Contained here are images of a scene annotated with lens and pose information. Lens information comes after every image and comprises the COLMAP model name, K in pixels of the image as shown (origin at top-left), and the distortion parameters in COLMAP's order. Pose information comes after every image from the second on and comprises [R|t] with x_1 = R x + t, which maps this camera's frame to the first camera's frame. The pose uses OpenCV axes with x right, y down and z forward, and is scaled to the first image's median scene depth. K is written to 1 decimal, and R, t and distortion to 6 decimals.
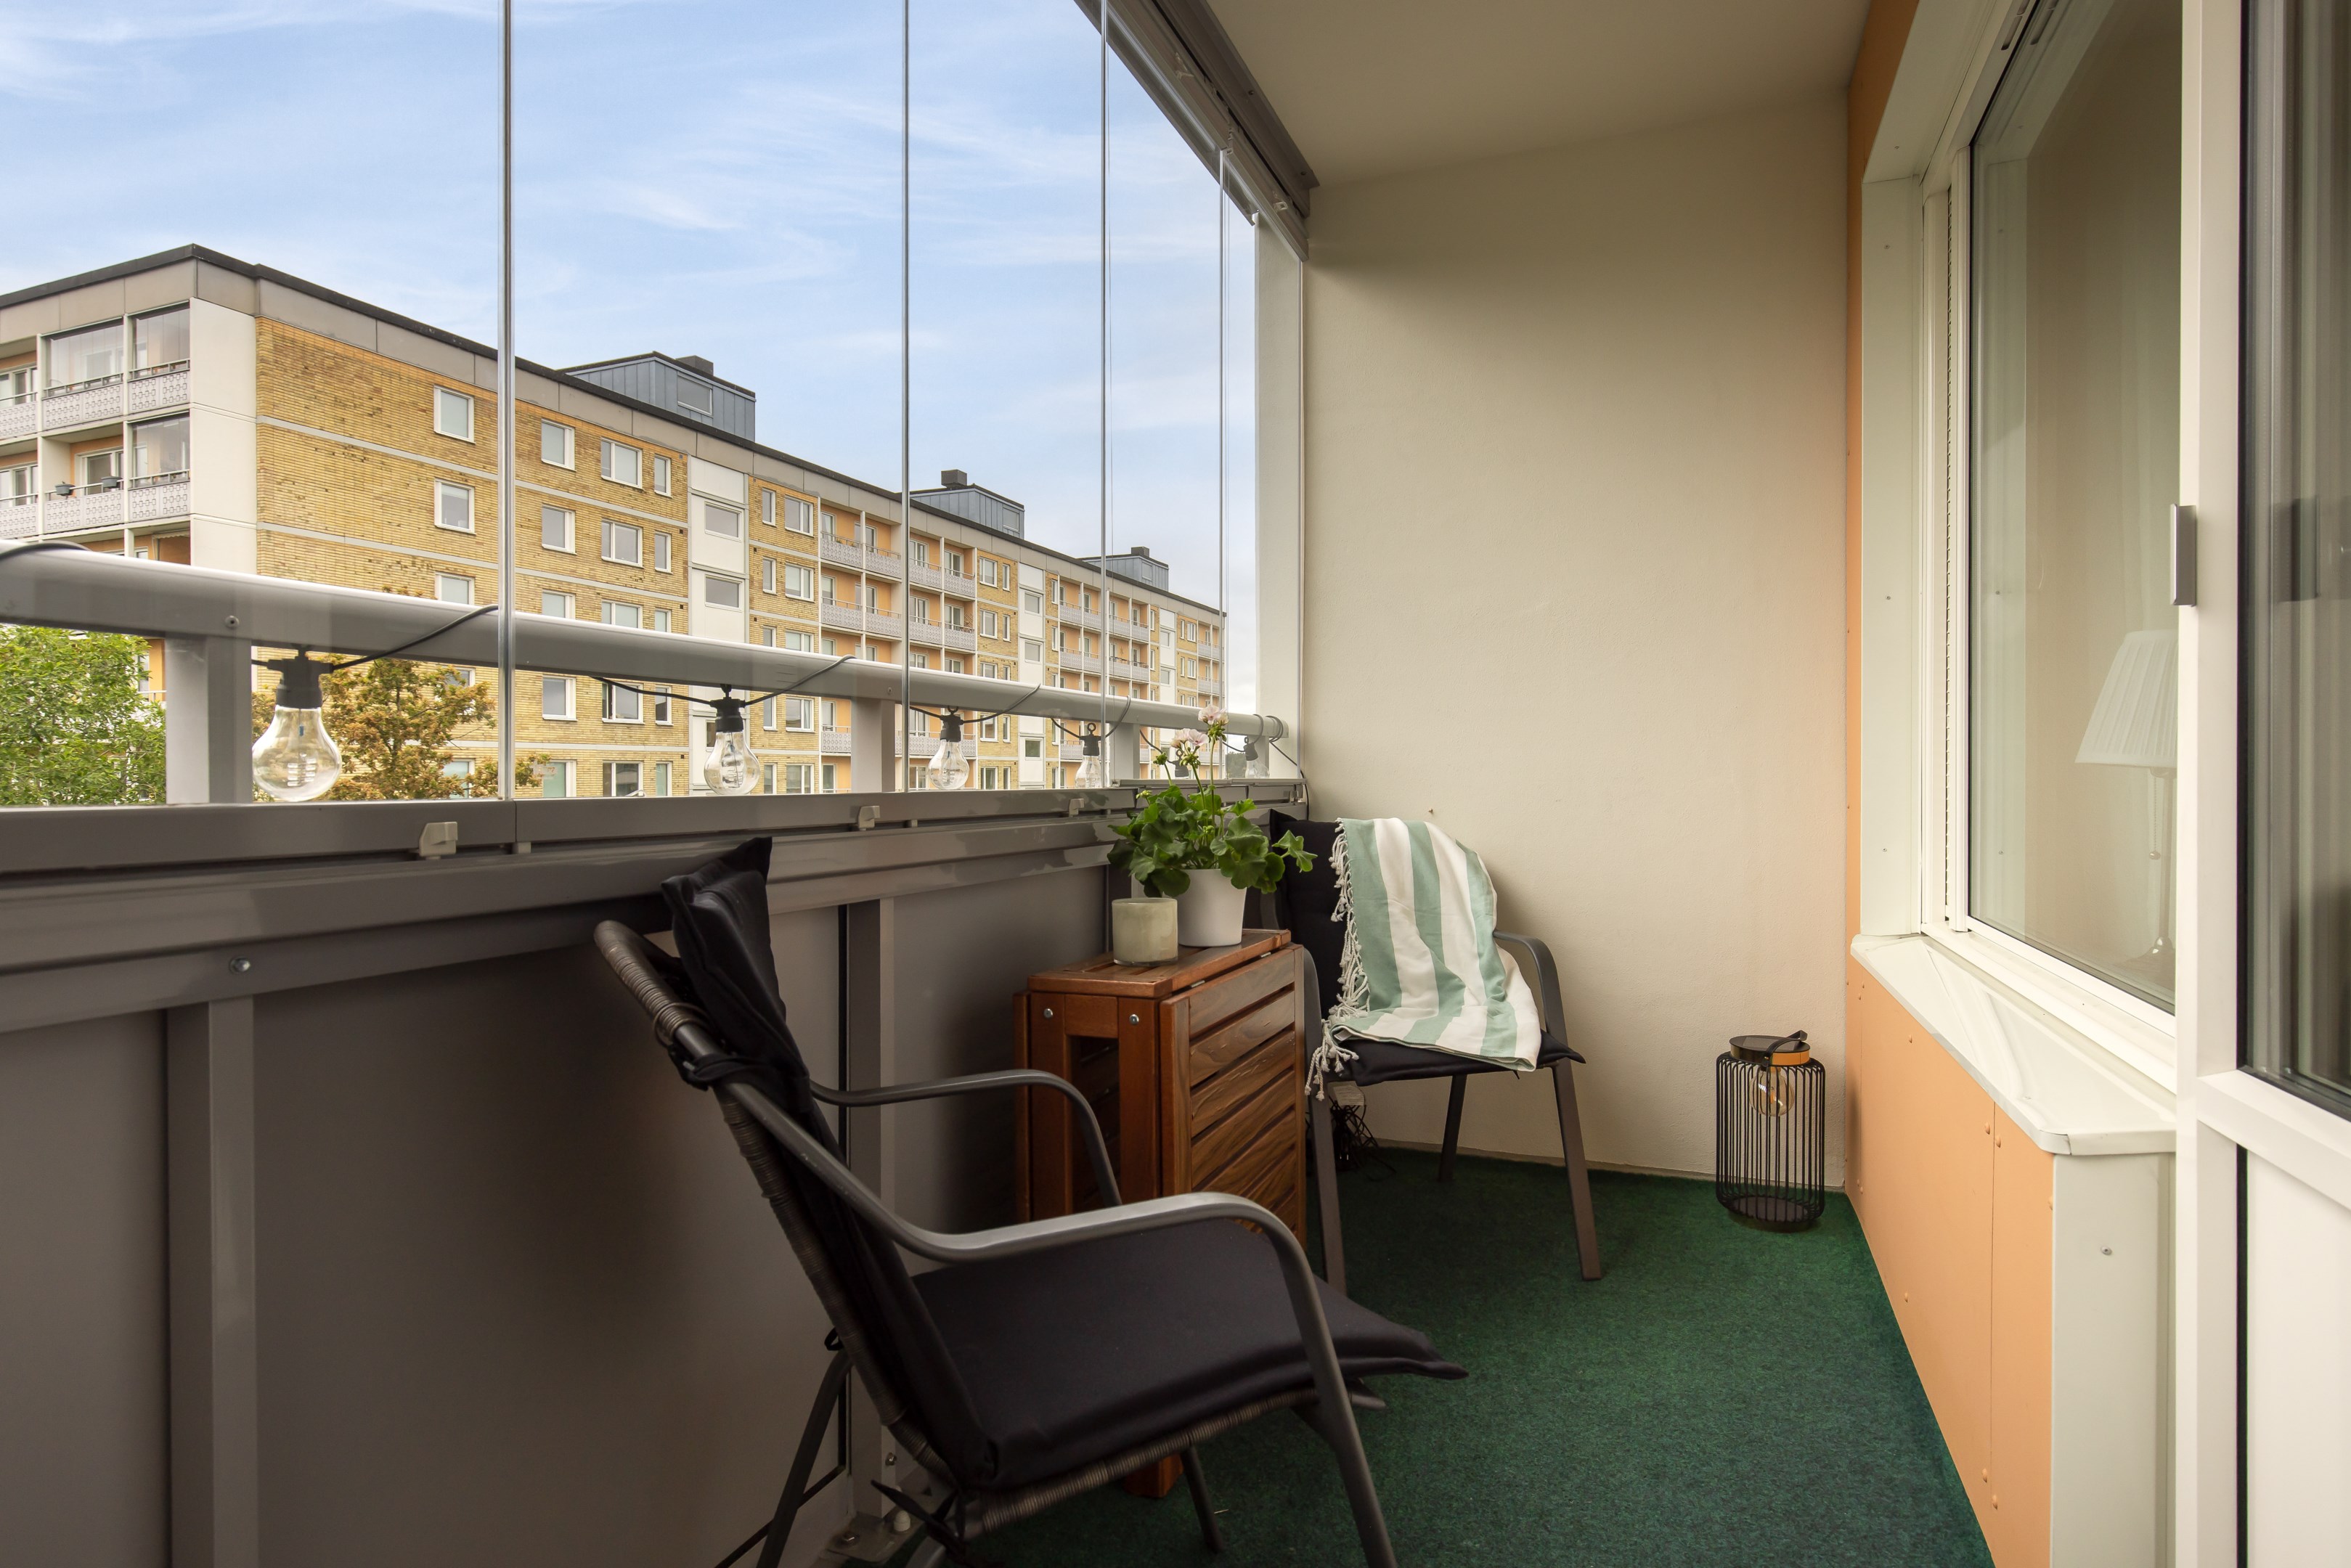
lens RADIAL K [[1250.7, 0, 1146.2], [0, 1250.7, 771.1], [0, 0, 1]] dist [0.000994, 0.001819]
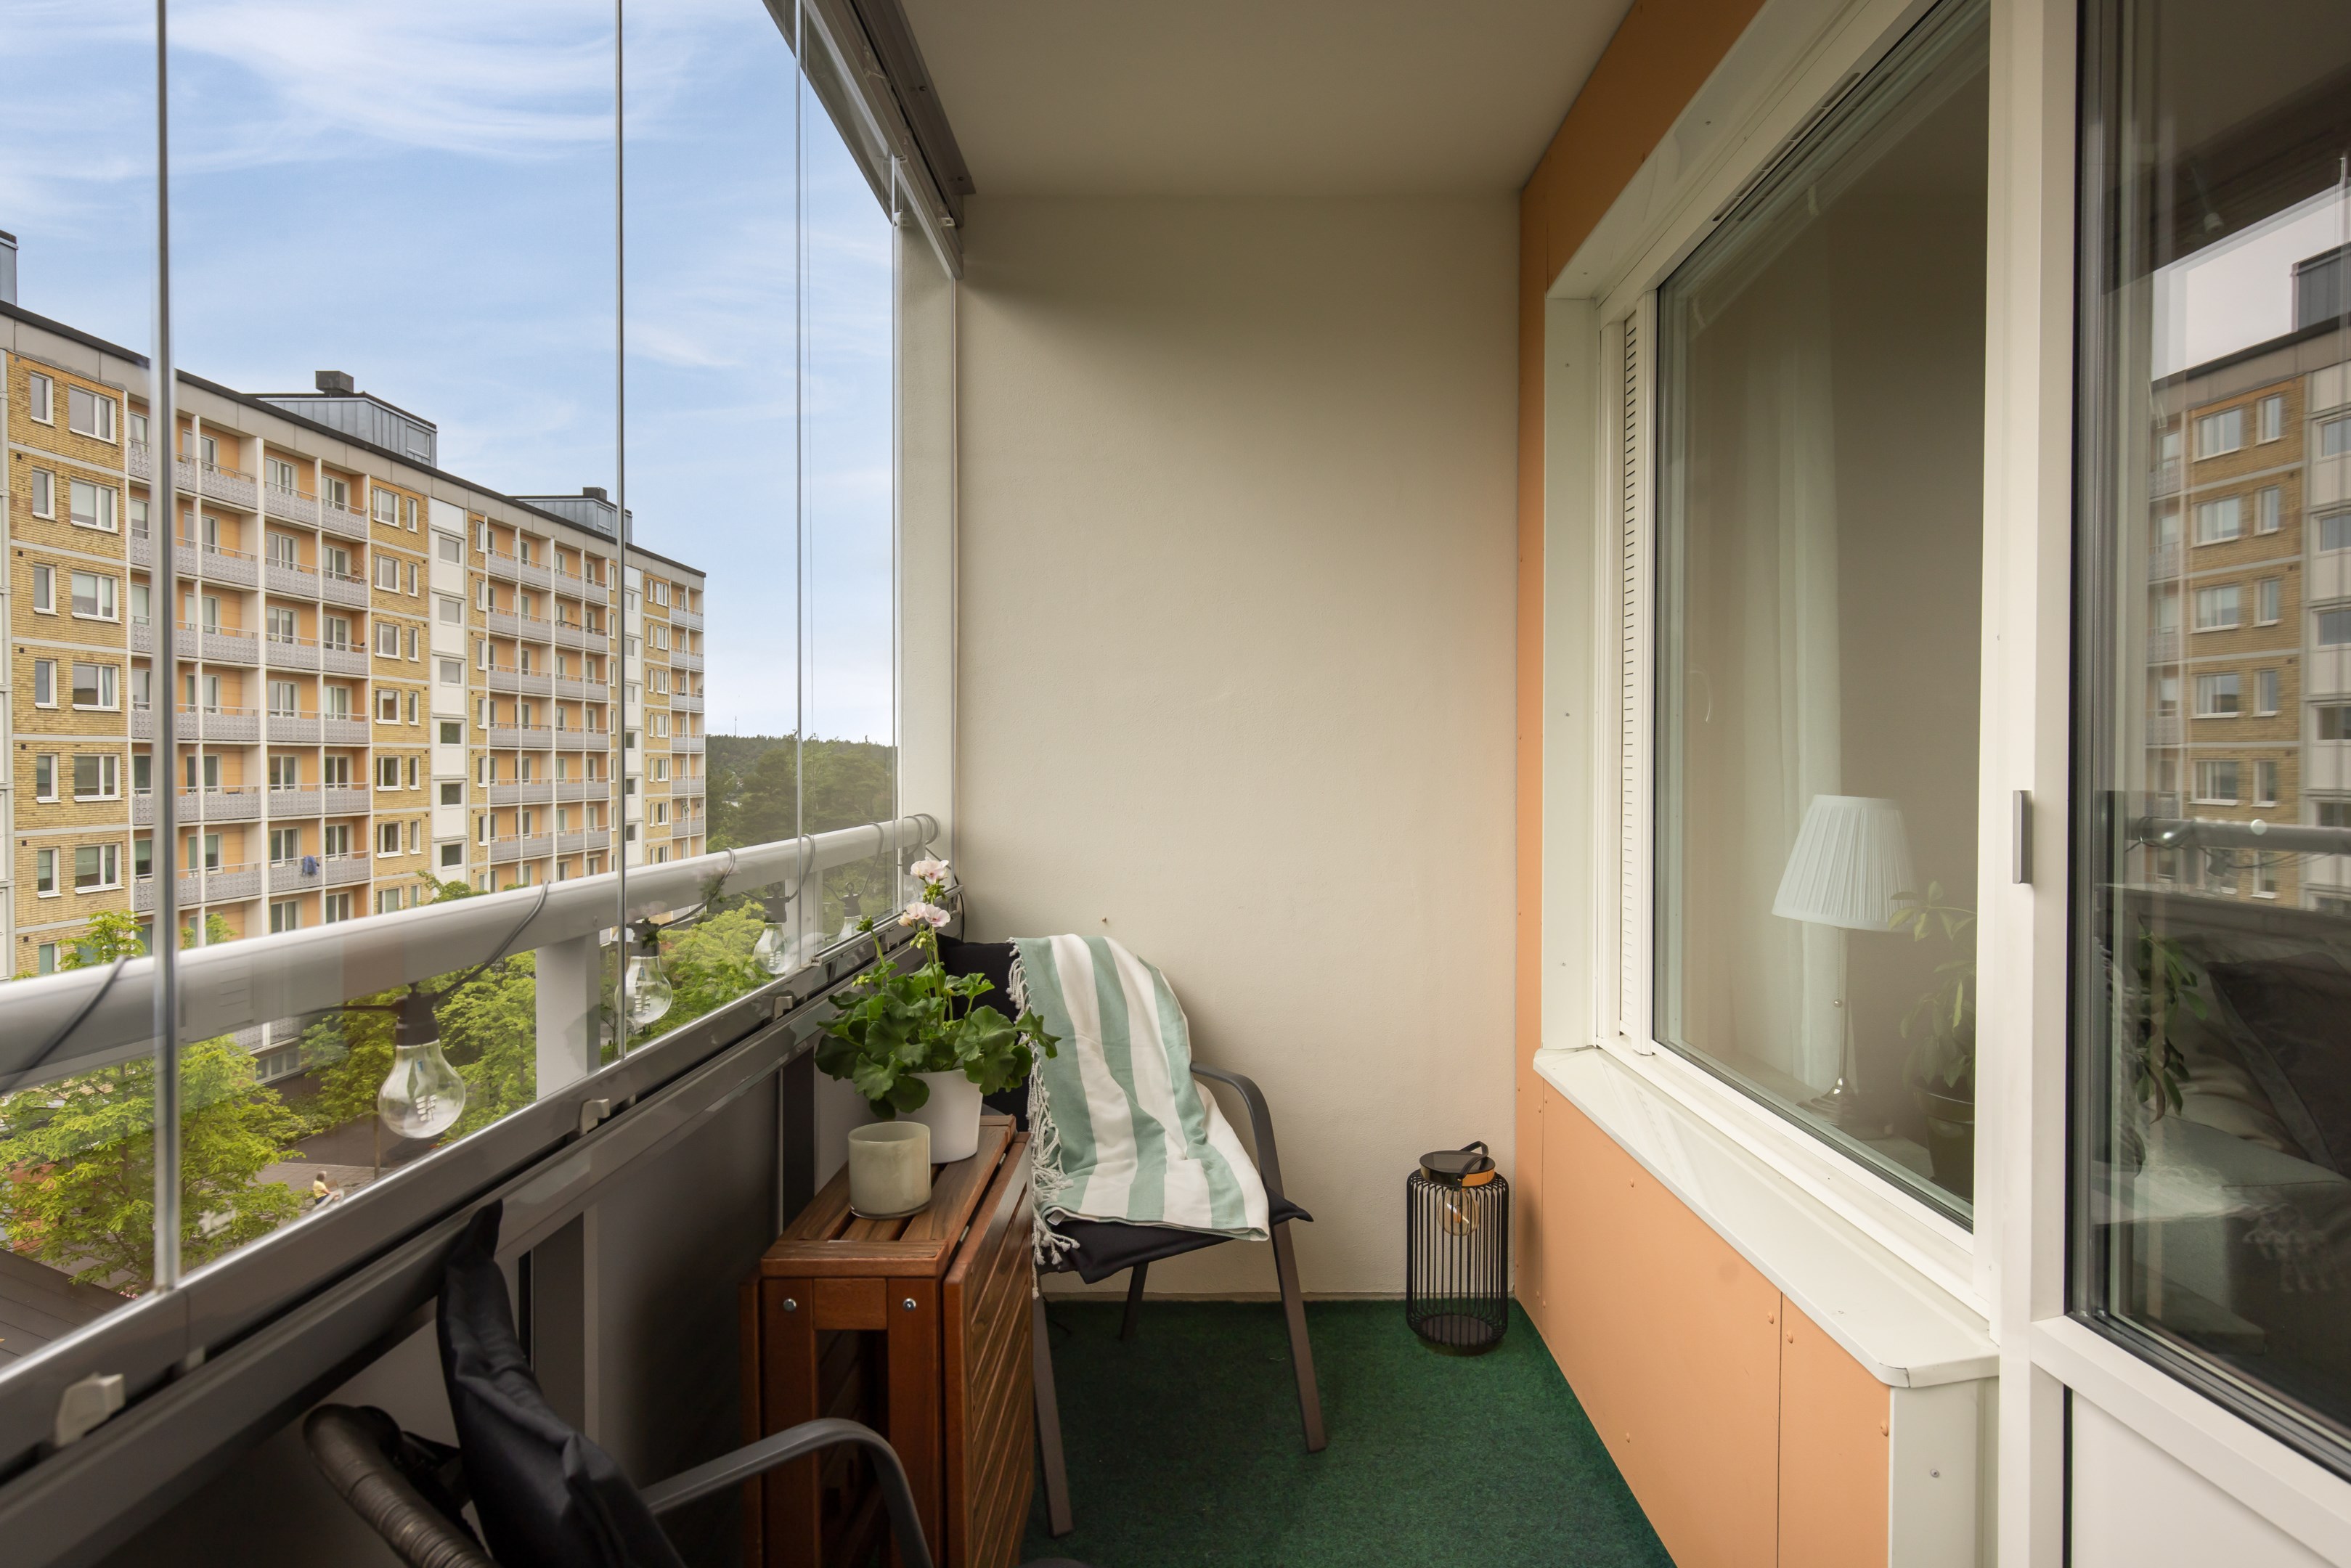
lens RADIAL K [[1408.3, 0, 1157.5], [0, 1408.3, 766.8], [0, 0, 1]] dist [0.008389, -0.003143]
pose [[0.929191, -0.004462, 0.369574, -0.121110], [0.001262, 0.999960, 0.008900, -0.096915], [-0.369599, -0.007804, 0.929159, 0.060552]]
